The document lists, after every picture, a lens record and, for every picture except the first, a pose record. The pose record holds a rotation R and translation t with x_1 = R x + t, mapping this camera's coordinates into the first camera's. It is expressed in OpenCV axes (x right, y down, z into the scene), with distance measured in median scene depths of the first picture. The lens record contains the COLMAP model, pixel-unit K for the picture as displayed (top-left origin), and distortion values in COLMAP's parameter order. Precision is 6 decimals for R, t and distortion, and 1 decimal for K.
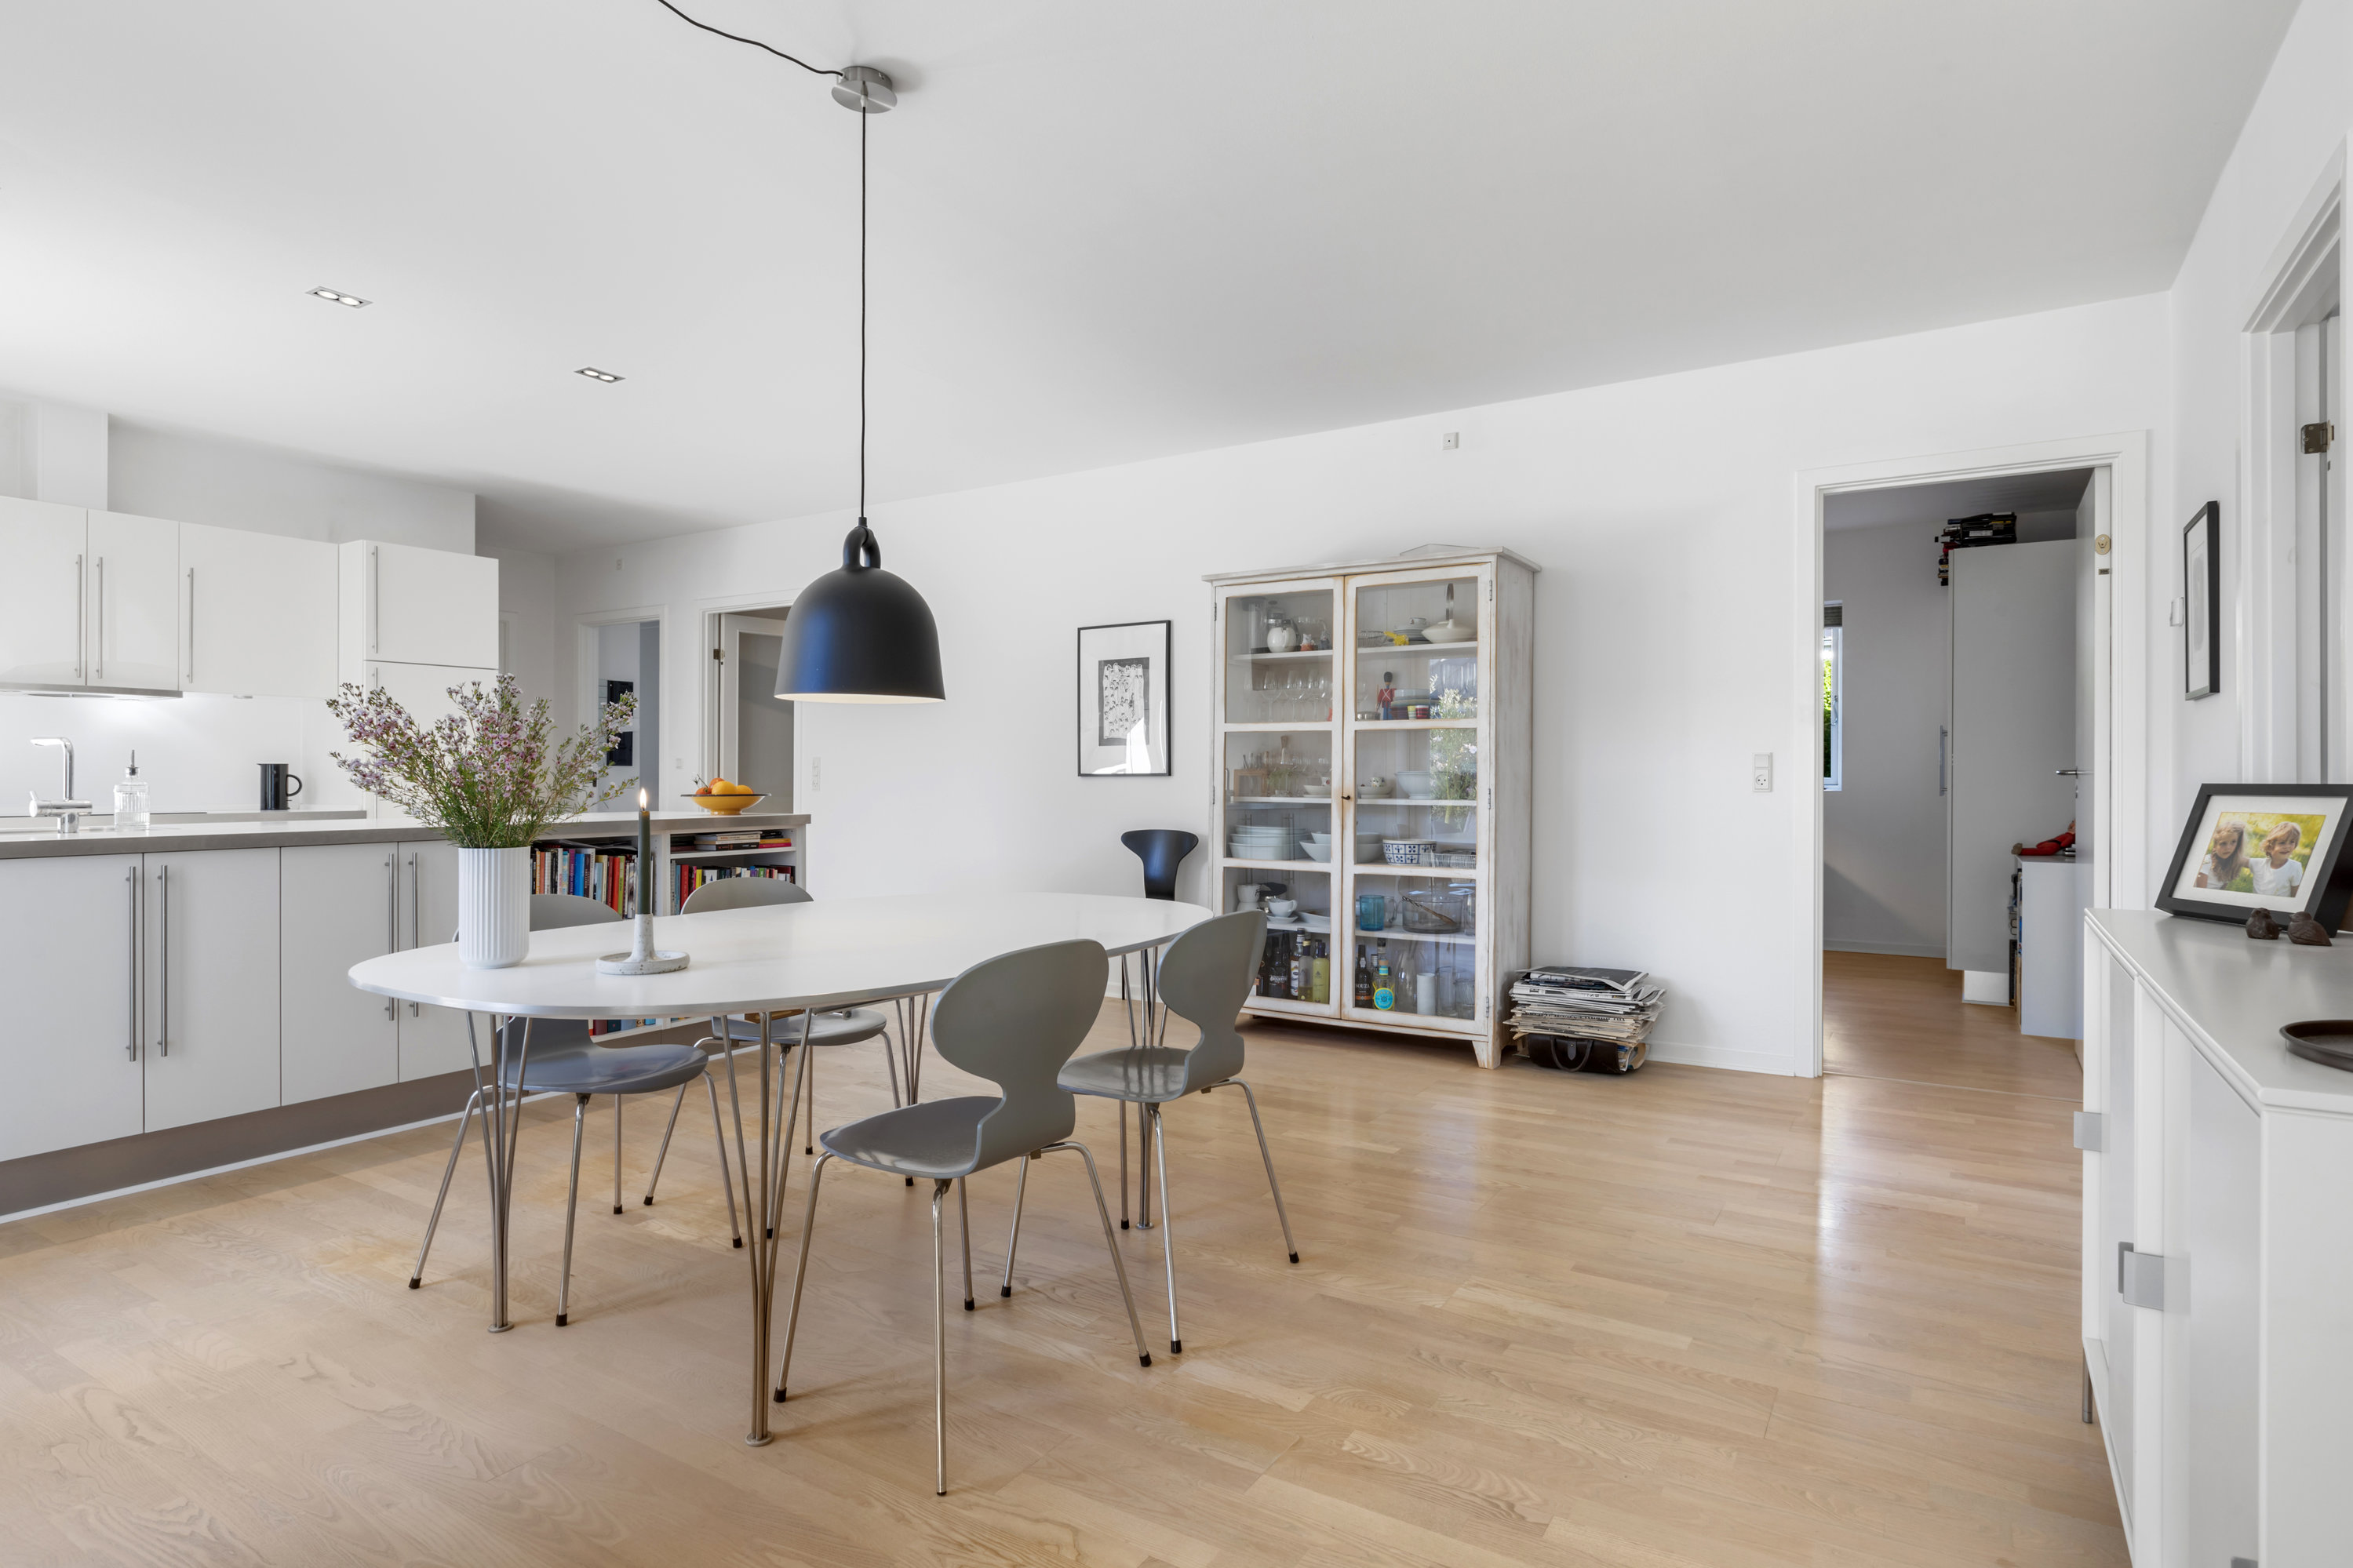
lens RADIAL K [[1223.0, 0, 1143.1], [0, 1223.0, 786.9], [0, 0, 1]] dist [-0.001235, -0.001466]
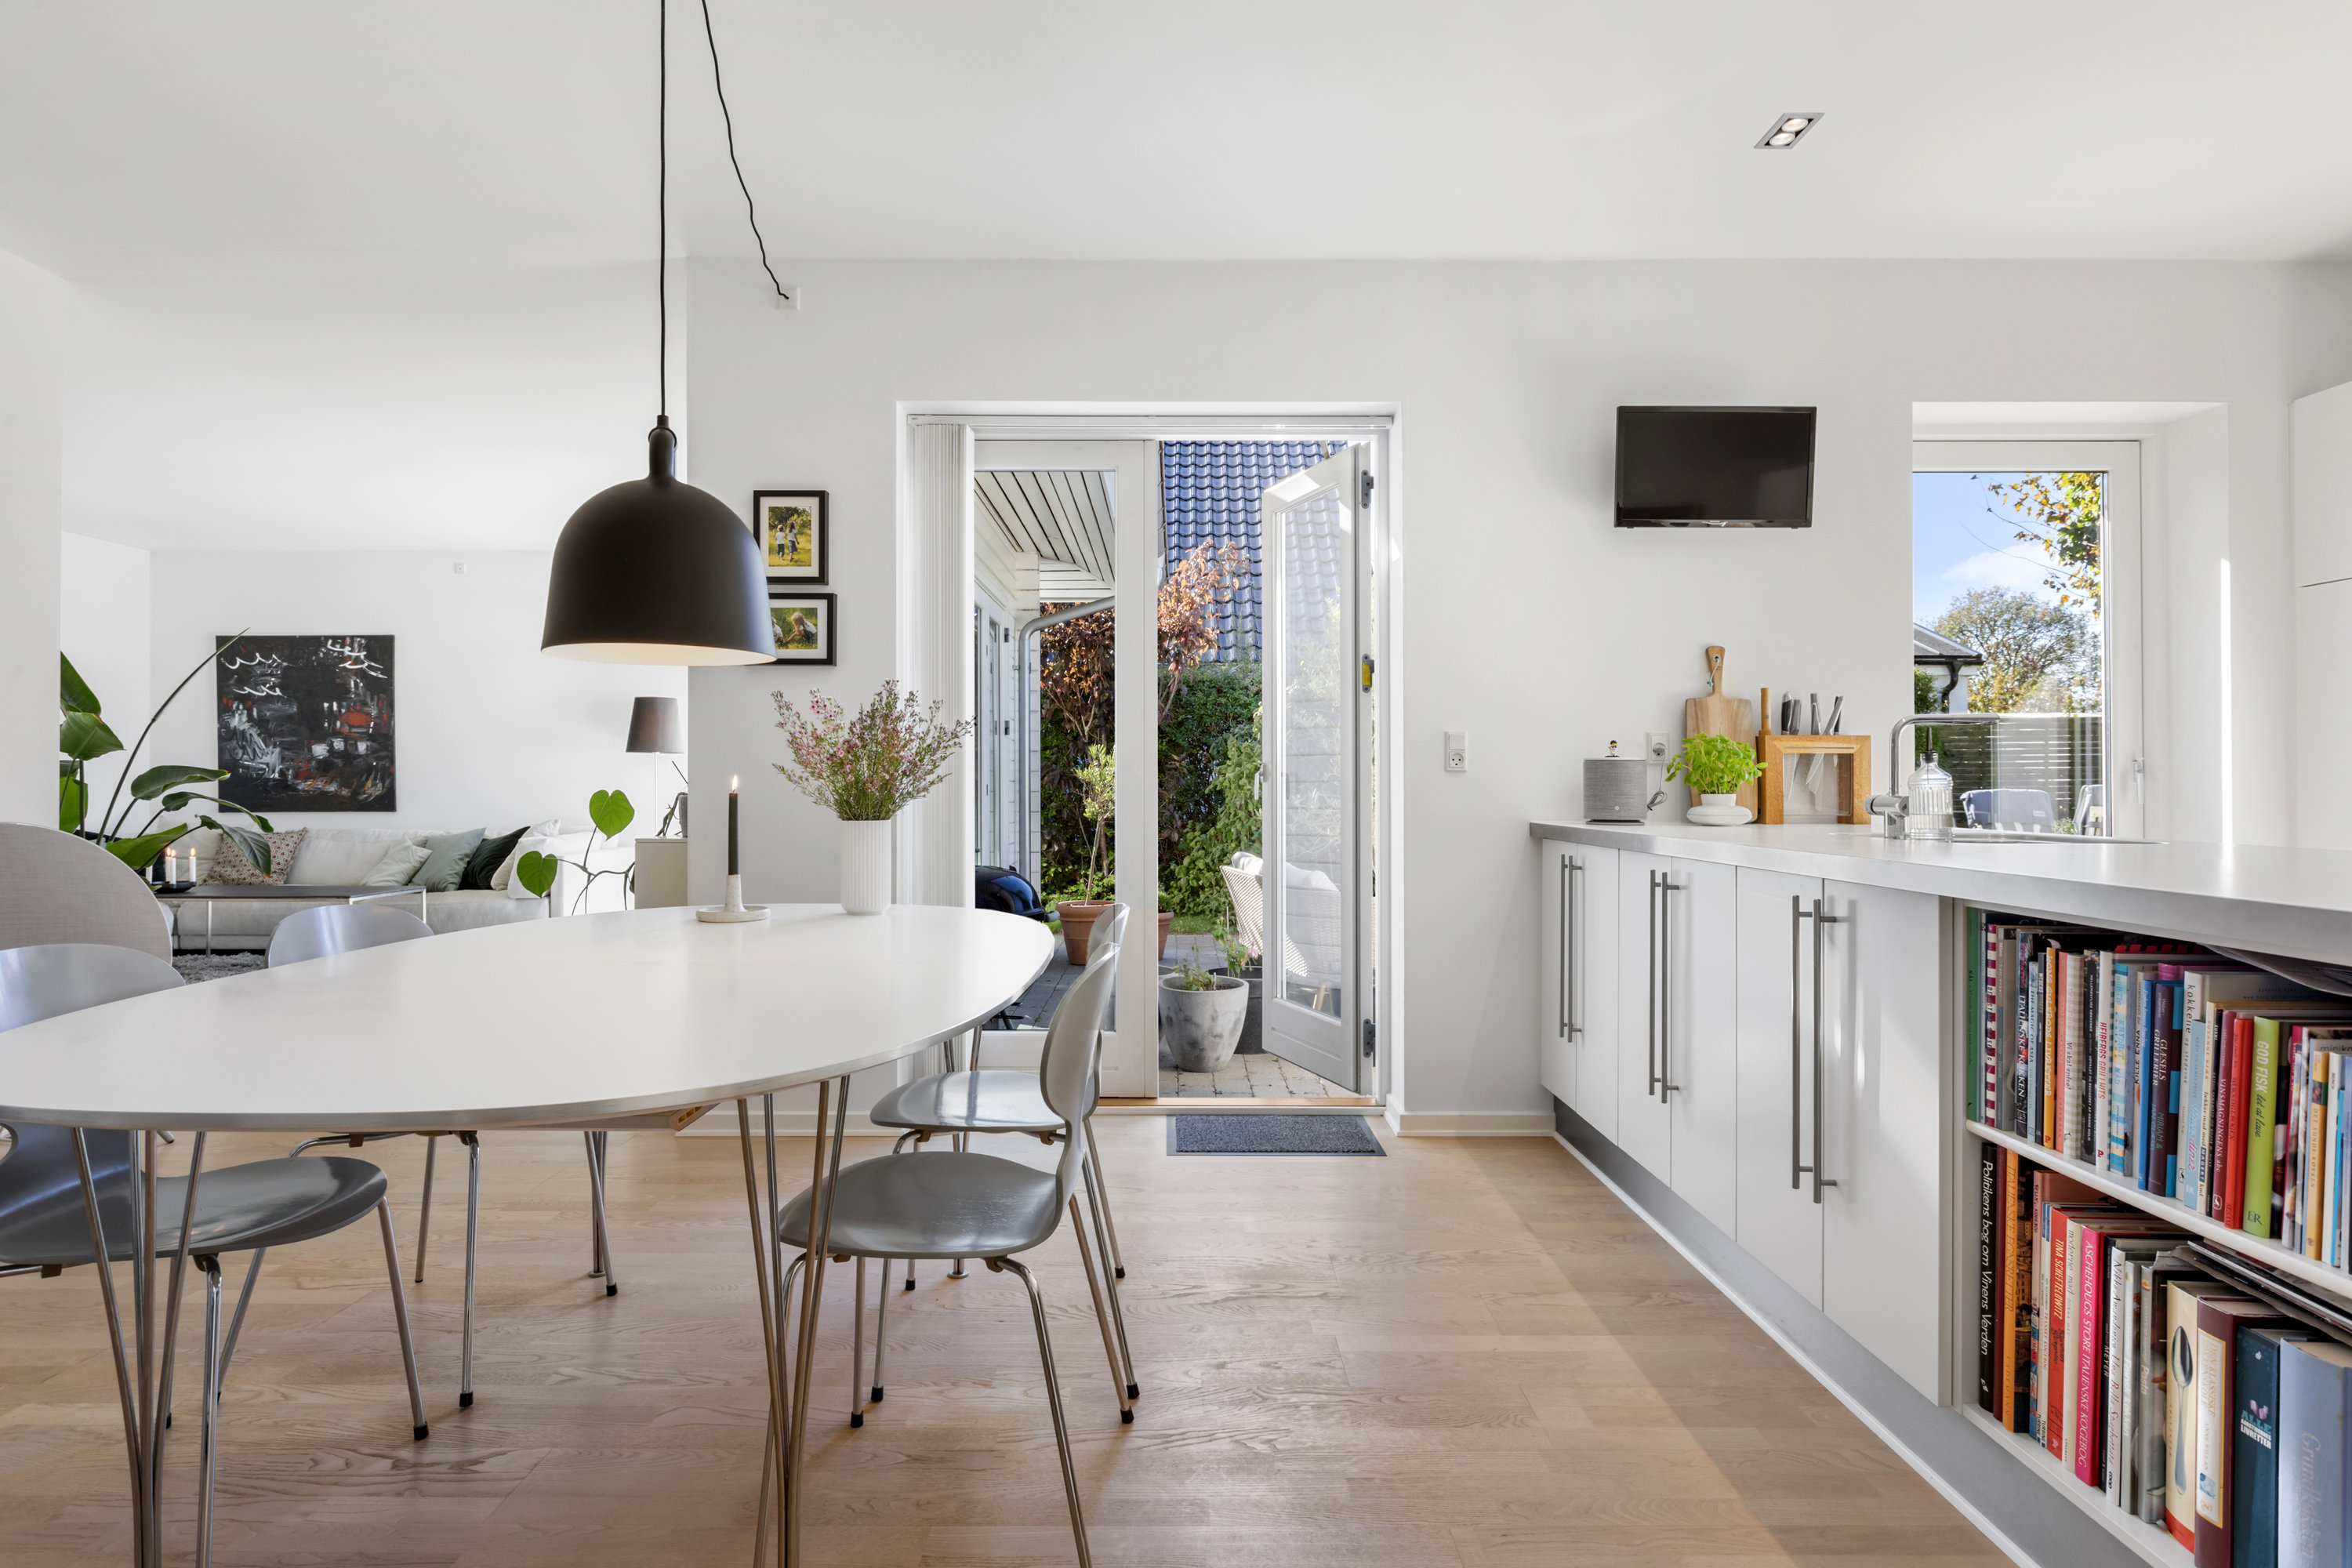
lens RADIAL K [[1222.7, 0, 1174.3], [0, 1222.7, 775.6], [0, 0, 1]] dist [-0.001235, -0.001466]
pose [[-0.831460, -0.005506, -0.555557, -0.046096], [-0.006912, 0.999976, 0.000434, 0.000153], [0.555541, 0.004201, -0.831478, 1.062402]]
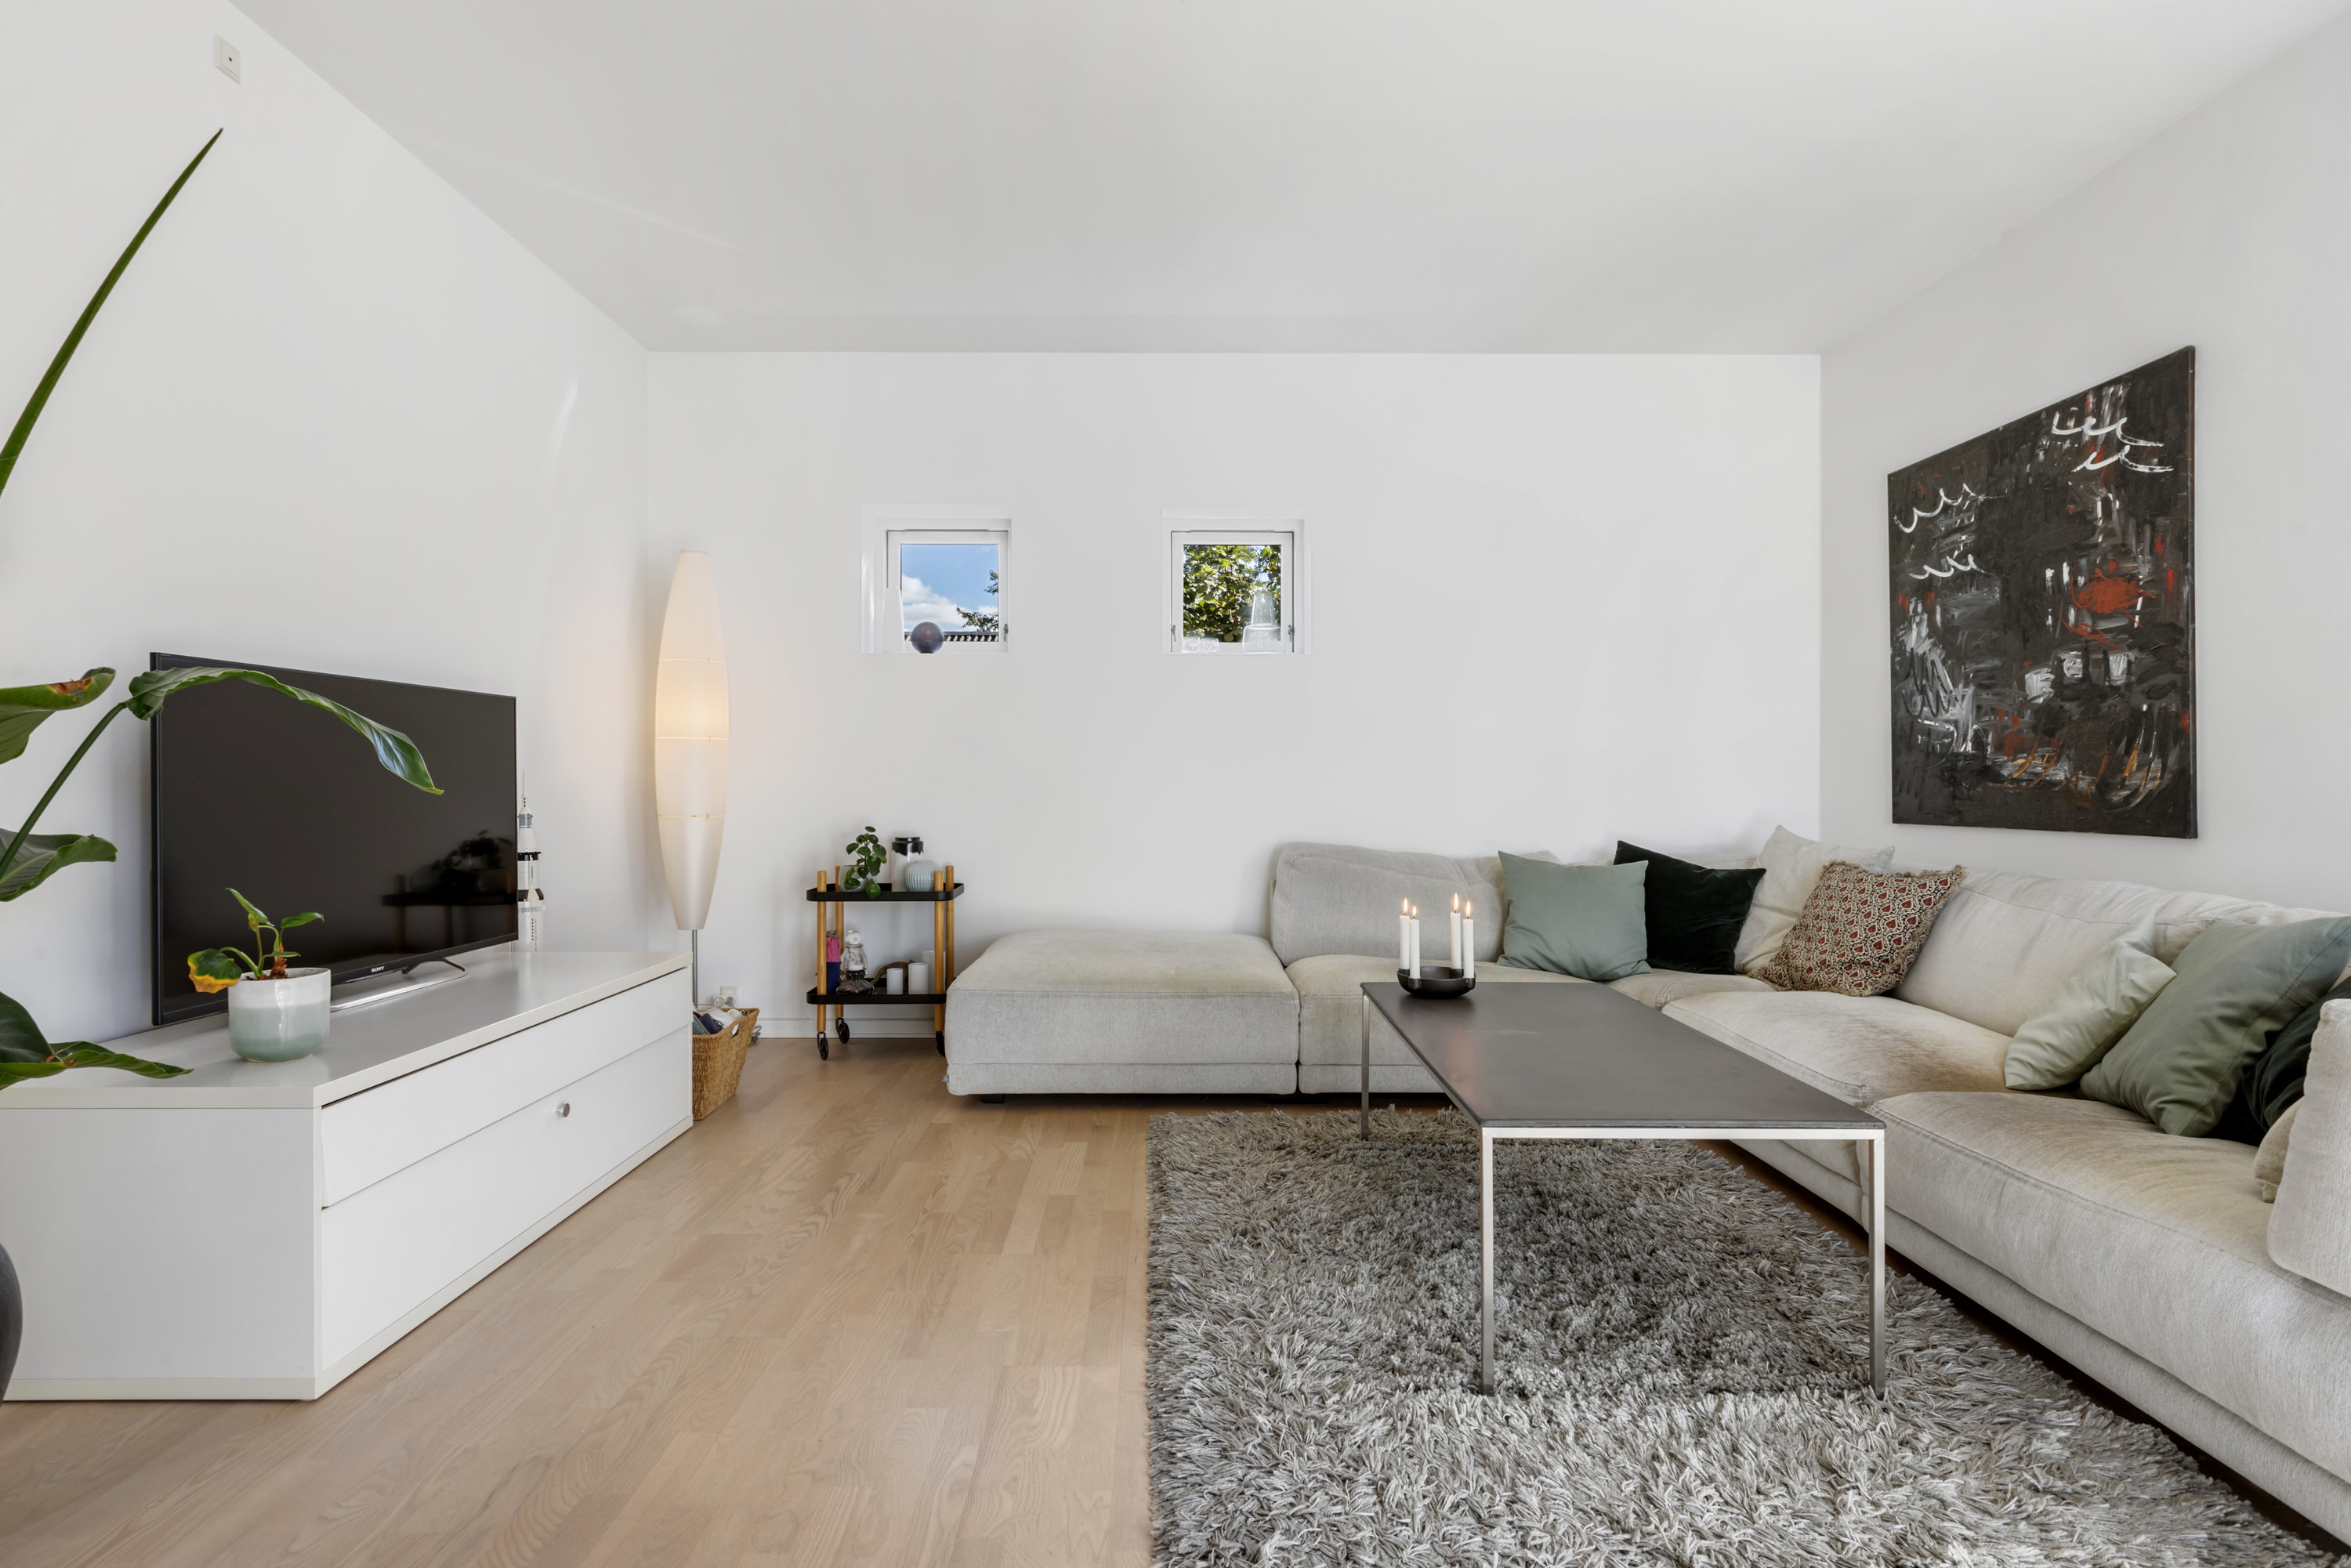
lens RADIAL K [[1202.5, 0, 1142.4], [0, 1202.5, 780.6], [0, 0, 1]] dist [0.006500, 0.000771]
pose [[-0.548850, -0.006312, 0.835897, -0.335044], [0.000613, 0.999968, 0.007954, 0.027465], [-0.835921, 0.004878, -0.548828, -0.329091]]
